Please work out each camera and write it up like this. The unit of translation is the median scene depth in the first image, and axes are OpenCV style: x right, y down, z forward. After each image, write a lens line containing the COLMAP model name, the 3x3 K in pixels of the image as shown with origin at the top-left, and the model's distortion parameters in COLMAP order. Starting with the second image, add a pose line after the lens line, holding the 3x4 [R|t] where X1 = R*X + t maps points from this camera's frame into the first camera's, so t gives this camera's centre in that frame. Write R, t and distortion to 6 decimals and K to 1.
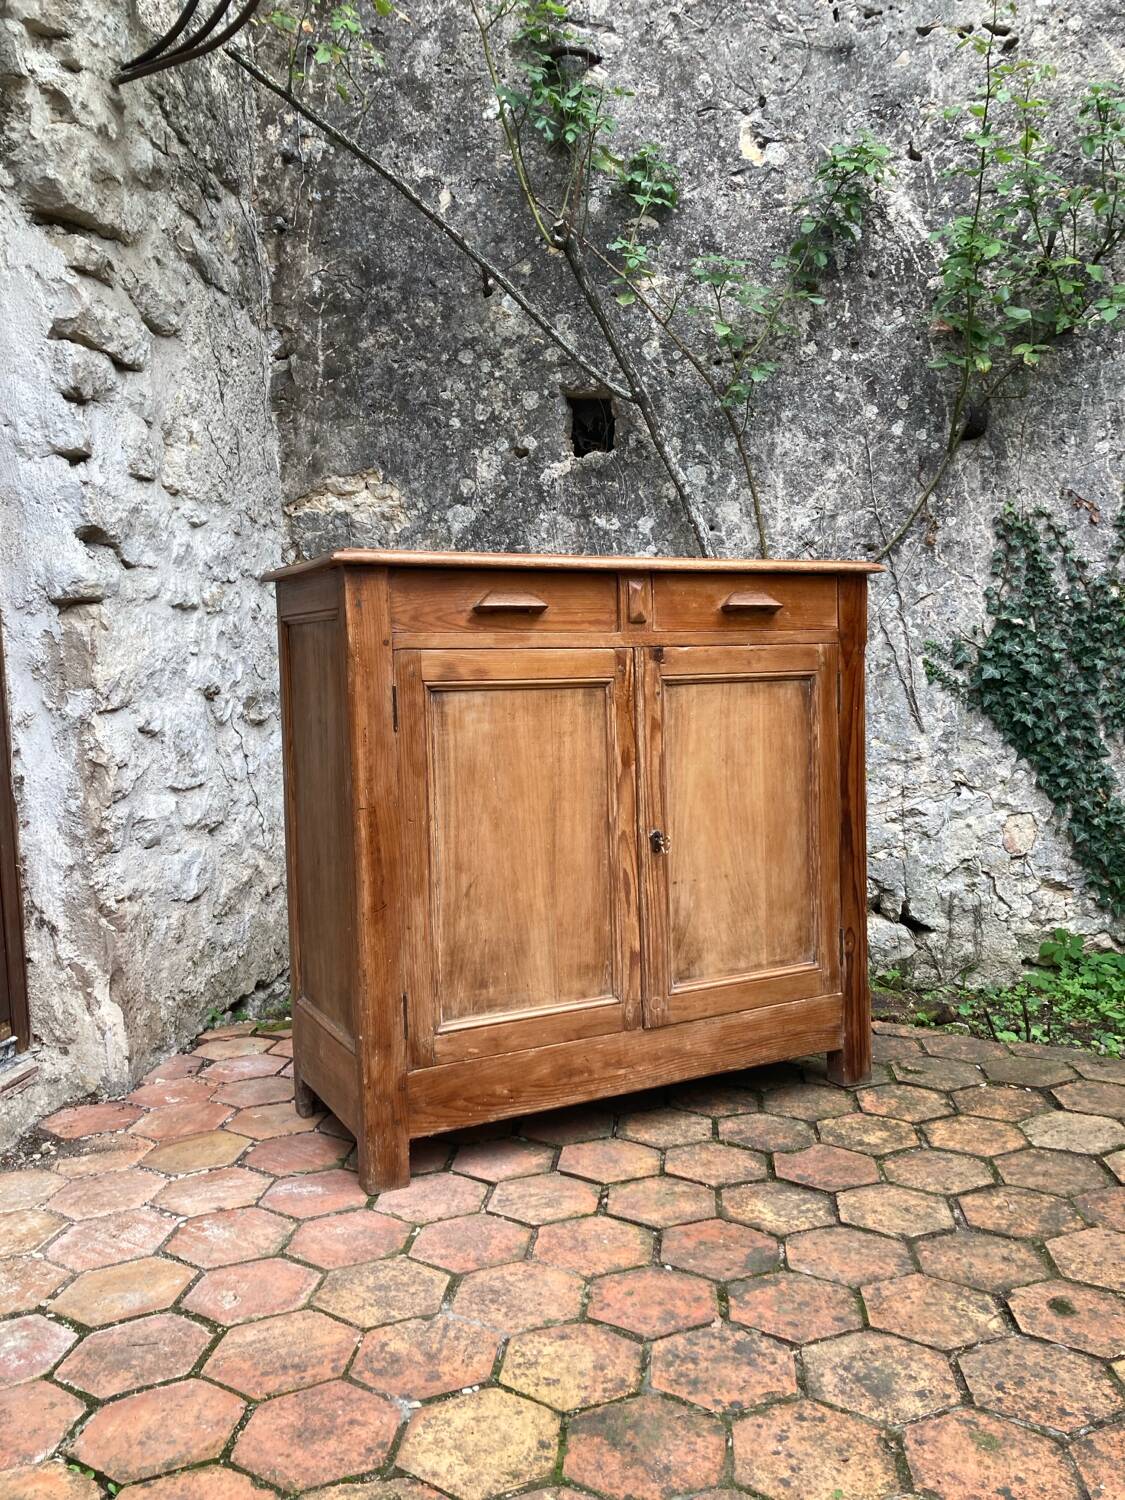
lens RADIAL K [[1238.8, 0, 568.8], [0, 1238.8, 770.8], [0, 0, 1]] dist [0.004055, 0.013234]
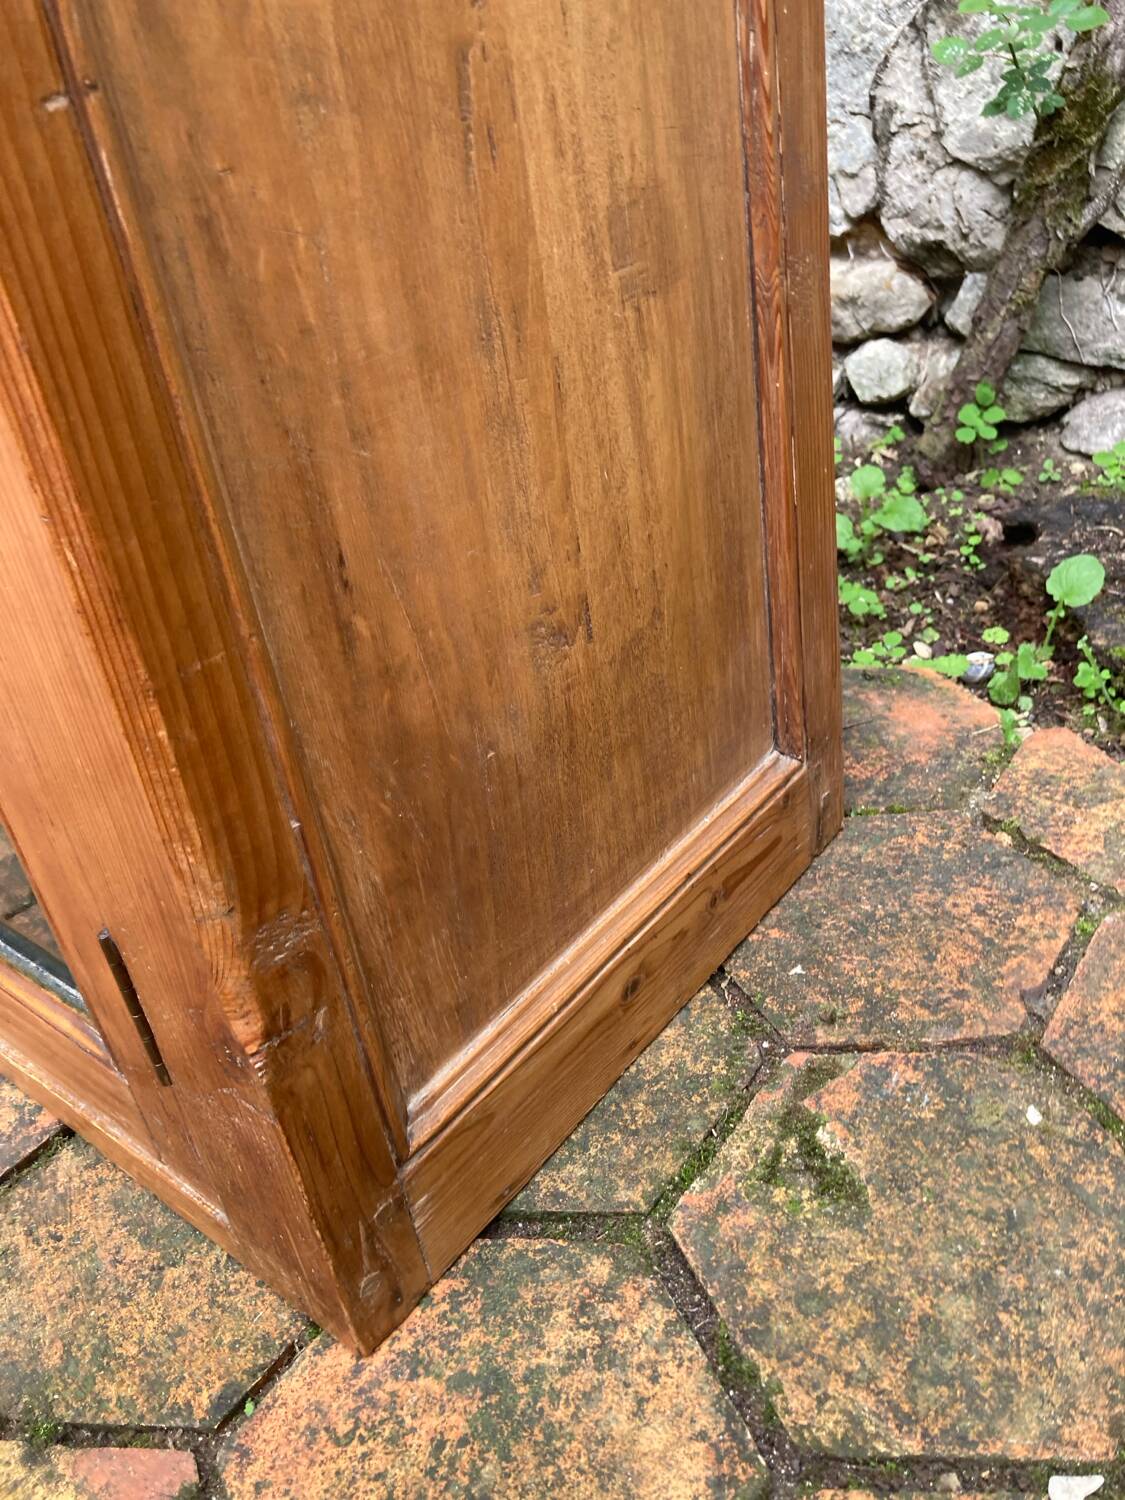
lens RADIAL K [[1238.8, 0, 563.8], [0, 1238.8, 731.7], [0, 0, 1]] dist [0.004055, 0.013234]
pose [[0.847802, 0.185652, -0.496754, 0.238853], [0.075727, 0.884739, 0.459895, 0.063084], [0.524878, -0.427517, 0.736025, 0.626790]]
